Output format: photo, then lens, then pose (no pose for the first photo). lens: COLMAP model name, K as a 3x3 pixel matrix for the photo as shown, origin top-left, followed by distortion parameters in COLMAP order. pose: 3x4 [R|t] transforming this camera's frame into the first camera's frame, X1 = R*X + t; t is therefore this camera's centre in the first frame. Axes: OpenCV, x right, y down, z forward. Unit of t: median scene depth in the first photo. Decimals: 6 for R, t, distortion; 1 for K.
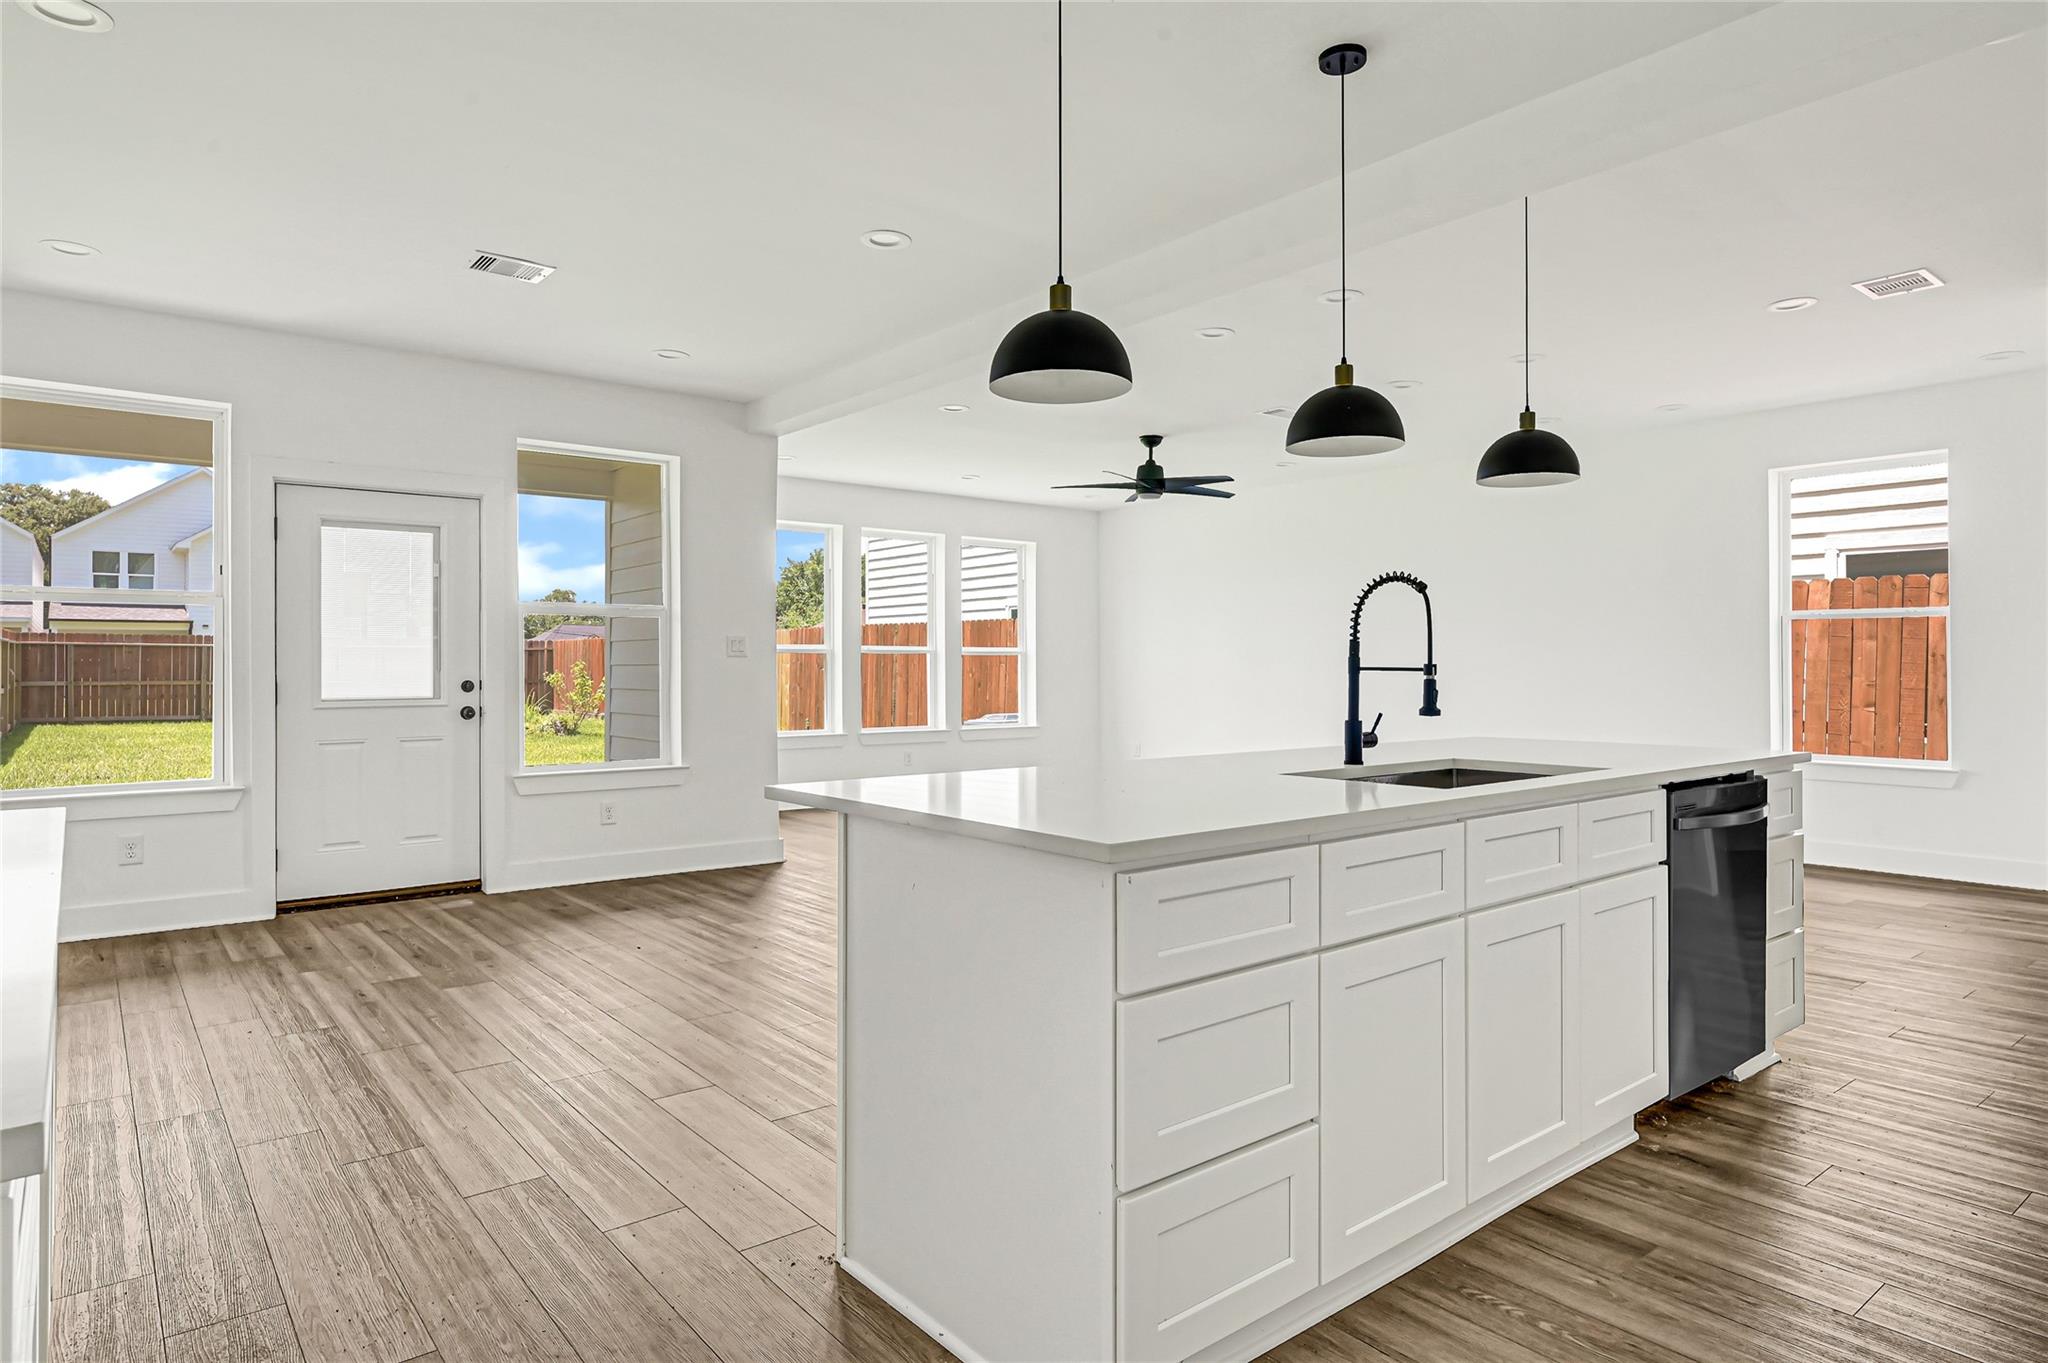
lens RADIAL K [[1193.7, 0, 1005.6], [0, 1193.7, 677.4], [0, 0, 1]] dist [0.000287, 0.000160]
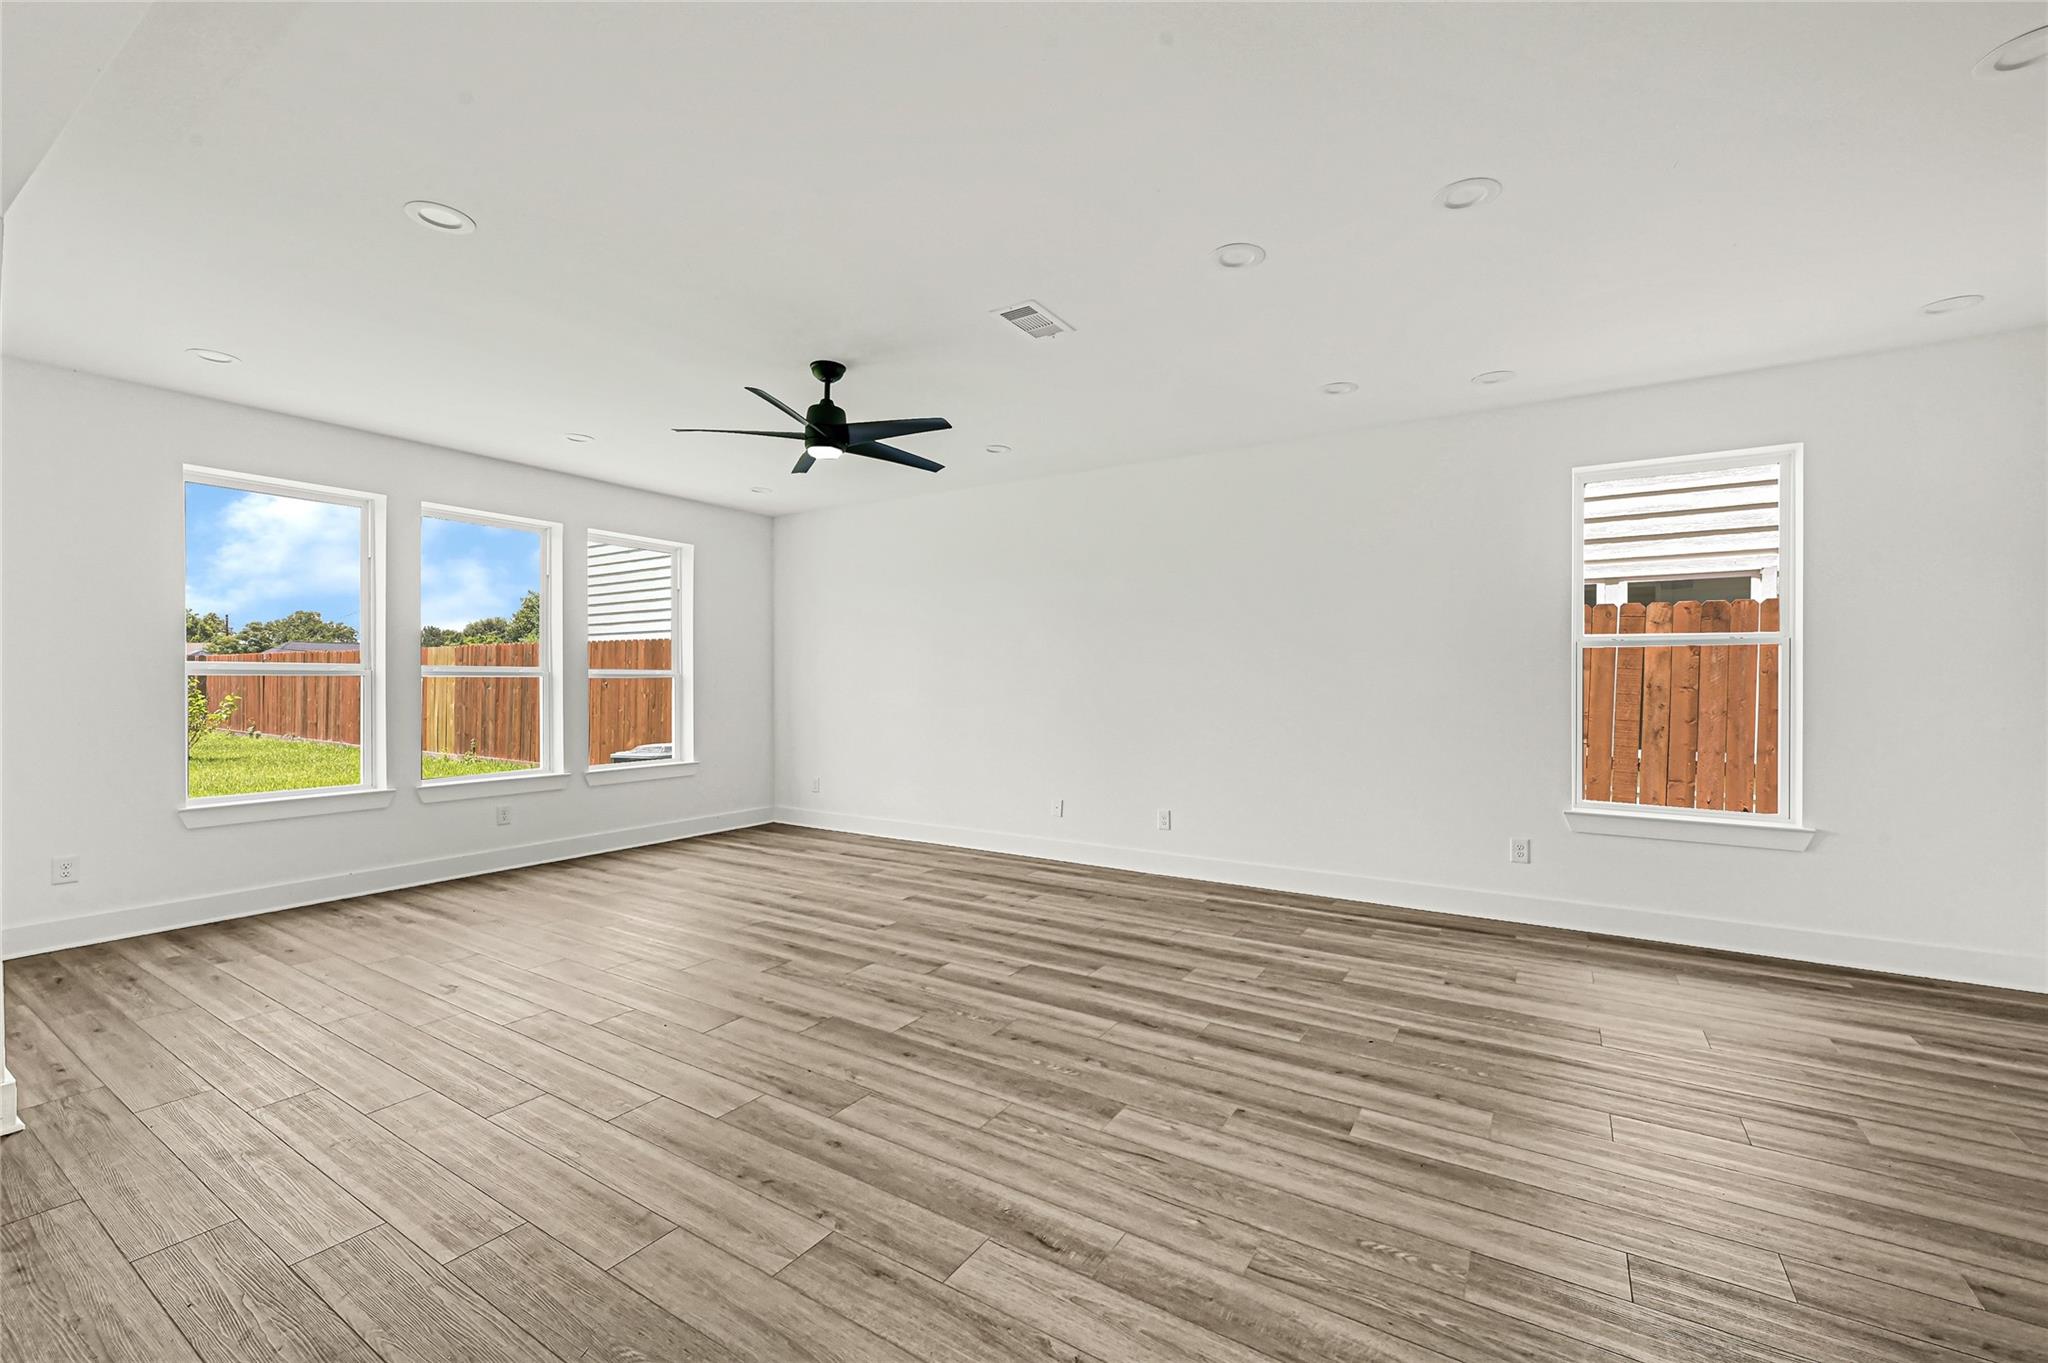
lens RADIAL K [[855.1, 0, 1011.8], [0, 855.1, 689.5], [0, 0, 1]] dist [0.000235, -0.000097]
pose [[0.947074, -0.000317, 0.321014, 0.063995], [-0.000347, 0.999998, 0.002011, -0.016641], [-0.321014, -0.002016, 0.947072, 0.498887]]
